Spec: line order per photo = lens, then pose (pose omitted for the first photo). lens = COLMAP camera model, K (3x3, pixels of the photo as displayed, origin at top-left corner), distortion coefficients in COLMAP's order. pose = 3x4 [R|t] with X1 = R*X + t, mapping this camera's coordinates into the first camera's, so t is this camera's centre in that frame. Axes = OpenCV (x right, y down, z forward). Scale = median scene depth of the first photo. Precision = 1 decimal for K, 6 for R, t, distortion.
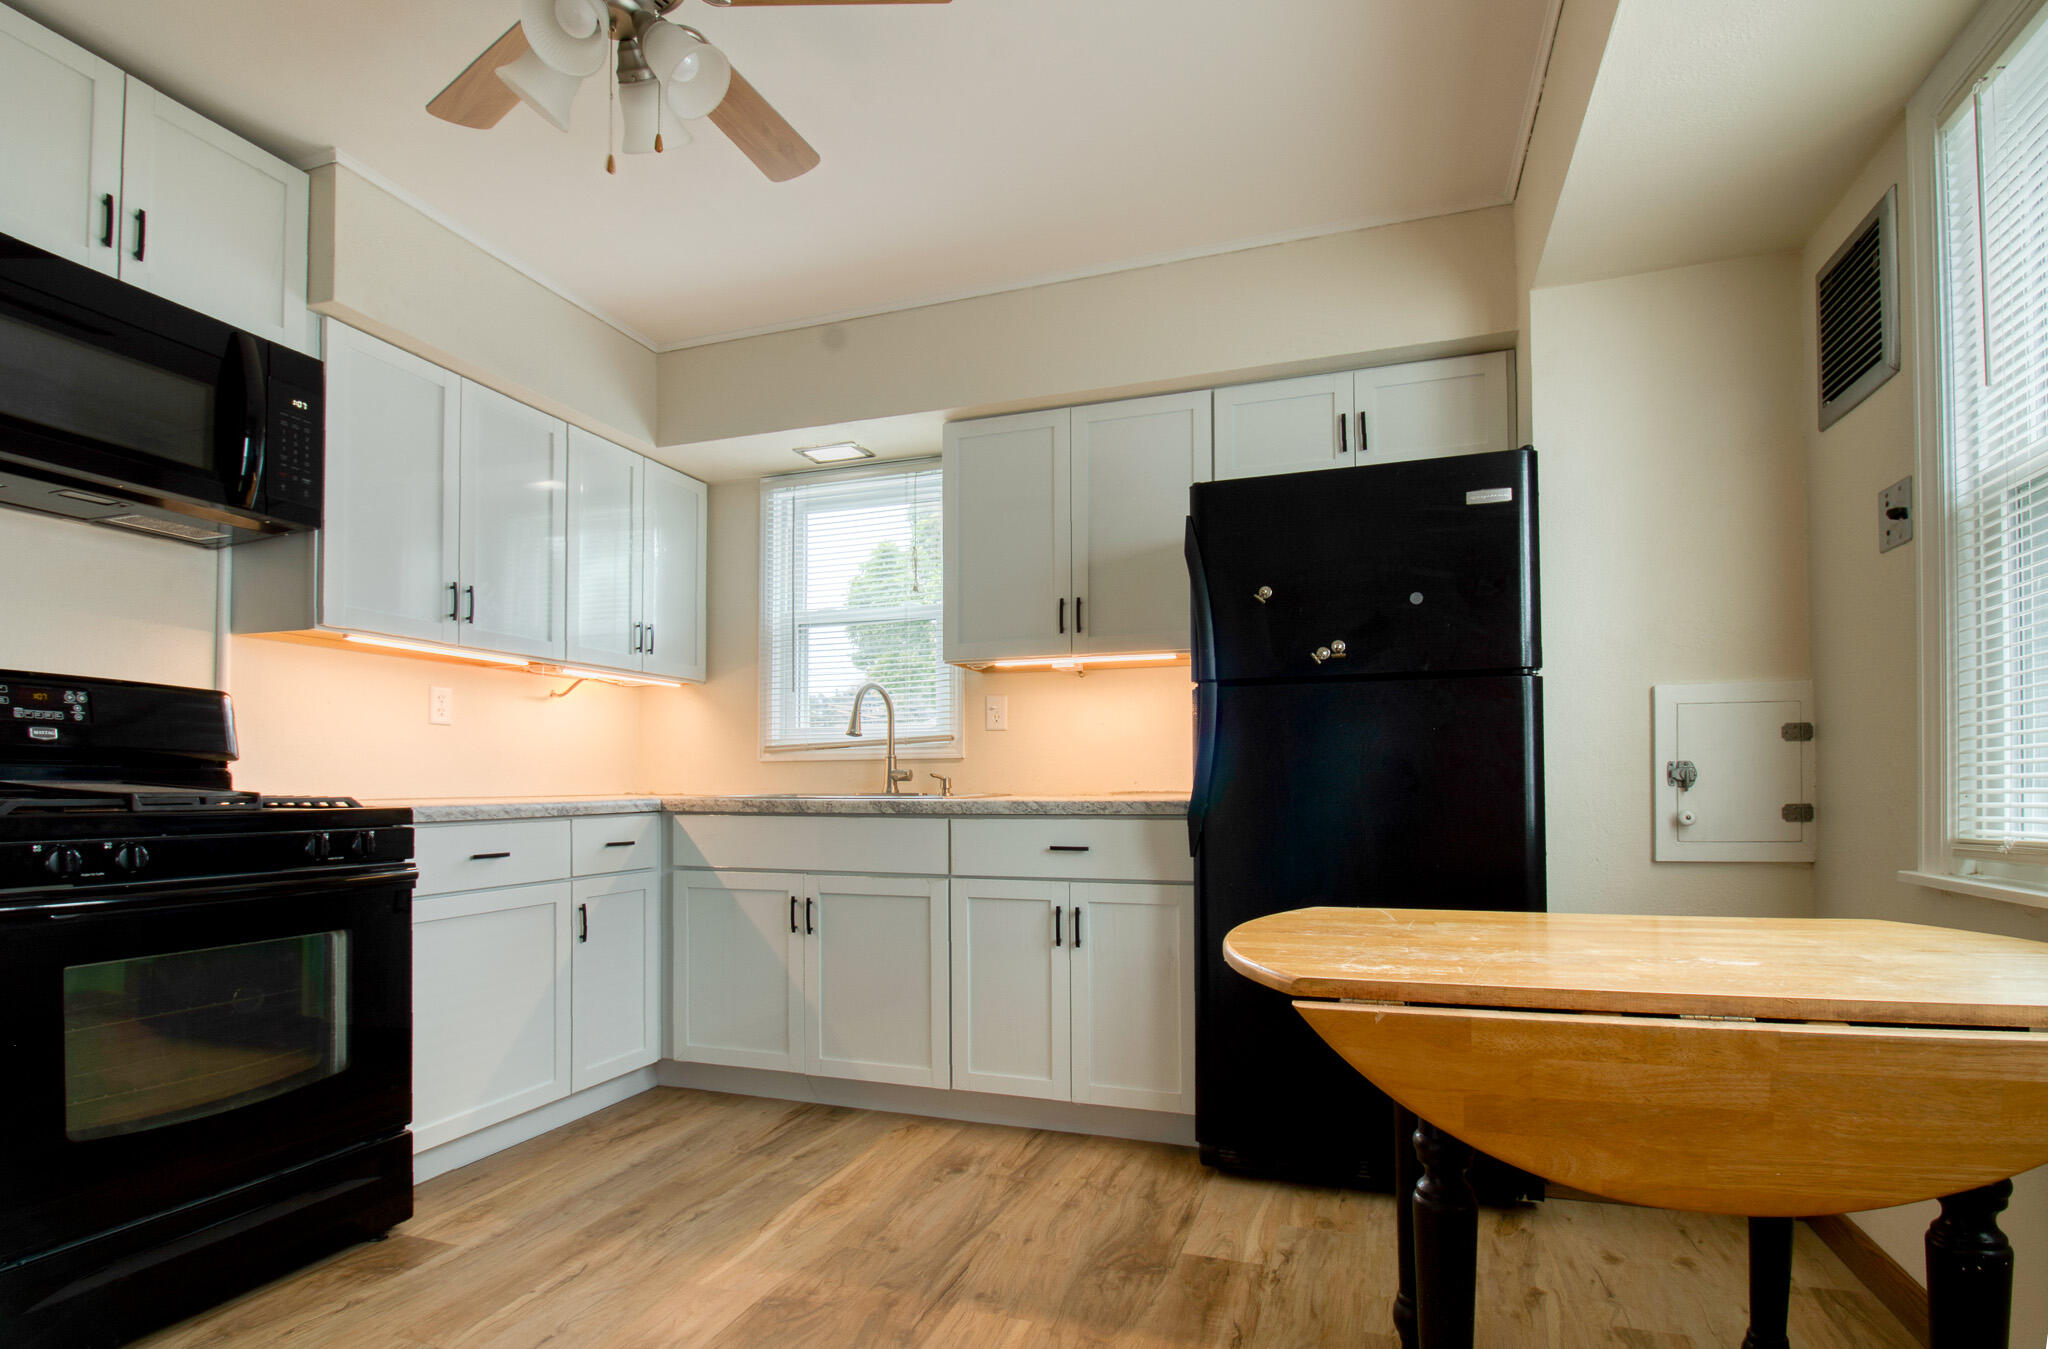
lens RADIAL K [[995.3, 0, 1025.1], [0, 995.3, 779.8], [0, 0, 1]] dist [-0.001191, -0.000078]
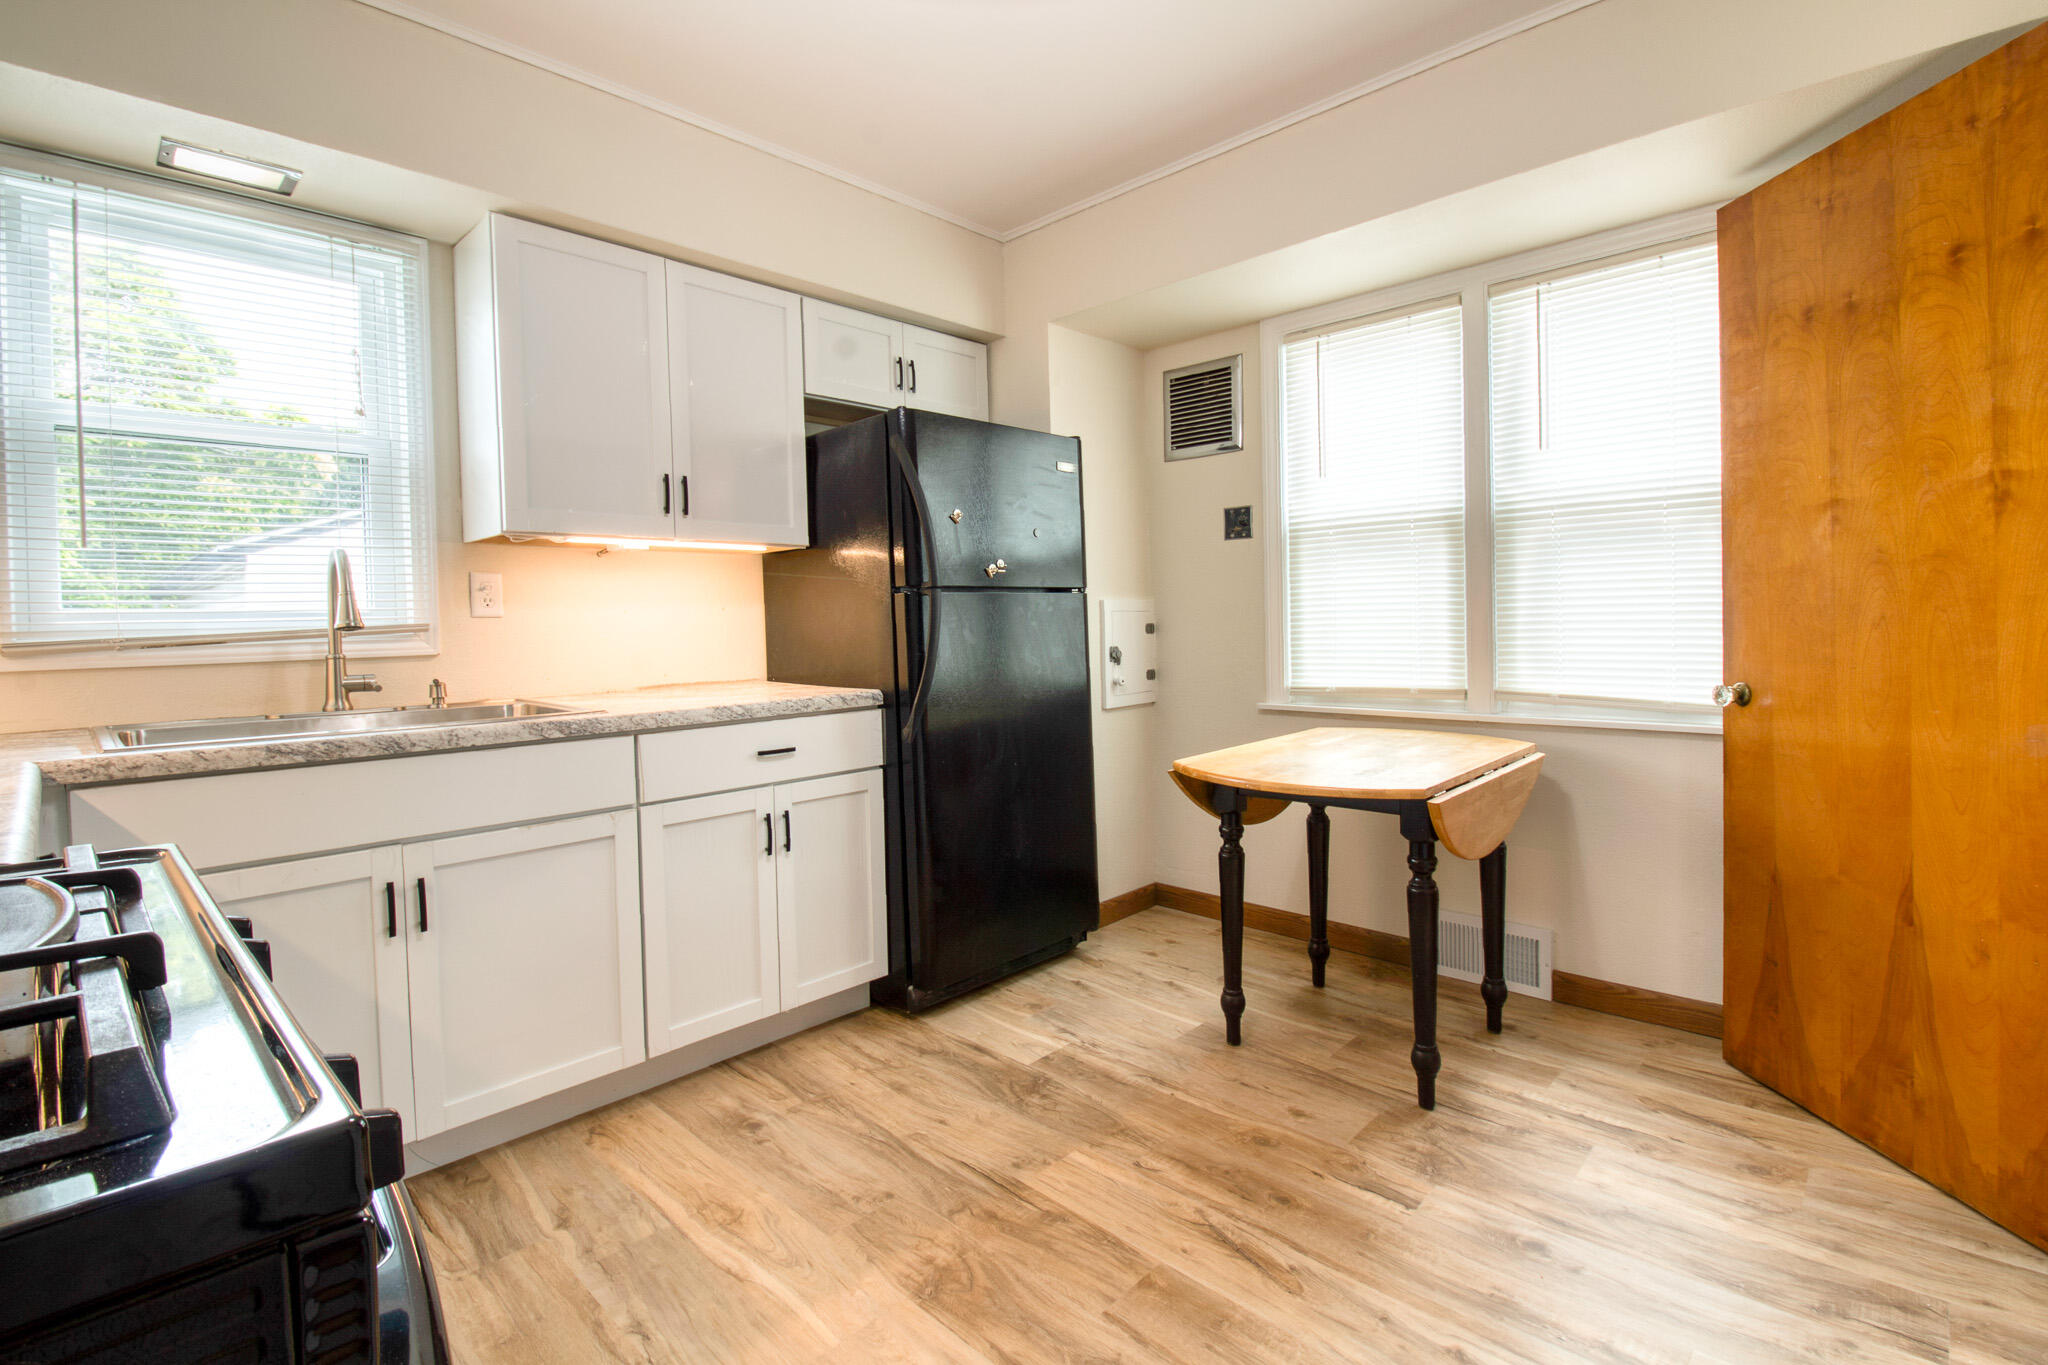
lens RADIAL K [[959.9, 0, 1030.2], [0, 959.9, 652.9], [0, 0, 1]] dist [-0.000271, -0.012988]
pose [[0.411816, -0.036989, 0.910516, -0.757353], [0.014414, 0.999315, 0.034077, -0.058720], [-0.911153, -0.000909, 0.412067, 0.435110]]
